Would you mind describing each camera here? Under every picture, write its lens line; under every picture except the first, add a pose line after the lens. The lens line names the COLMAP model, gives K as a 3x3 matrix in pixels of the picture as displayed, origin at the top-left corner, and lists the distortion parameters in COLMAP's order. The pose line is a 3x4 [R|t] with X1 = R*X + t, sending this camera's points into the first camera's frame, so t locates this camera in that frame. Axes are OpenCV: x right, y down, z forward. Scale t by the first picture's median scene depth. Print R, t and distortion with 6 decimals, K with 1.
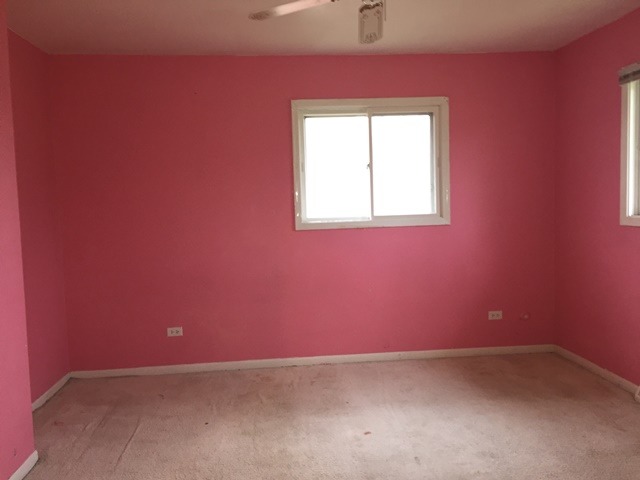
lens RADIAL K [[550.4, 0, 318.3], [0, 550.4, 242.9], [0, 0, 1]] dist [0.075683, -0.053578]
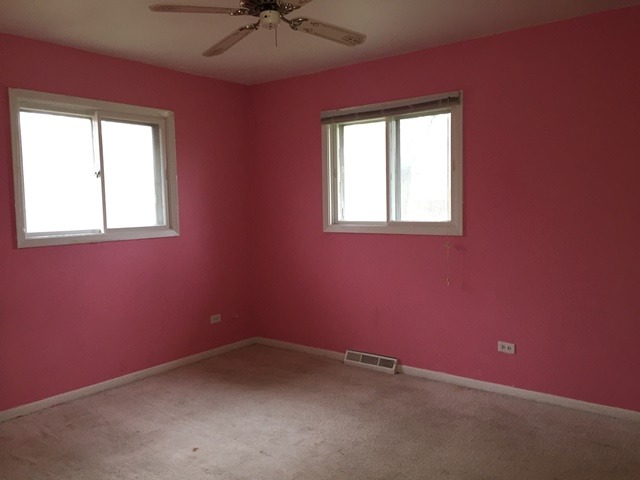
lens RADIAL K [[550.4, 0, 321.6], [0, 550.4, 238.8], [0, 0, 1]] dist [0.075683, -0.053578]
pose [[0.686903, -0.031240, 0.726077, -0.332107], [0.055862, 0.998390, -0.009892, -0.002915], [-0.724599, 0.047354, 0.687542, 0.108472]]
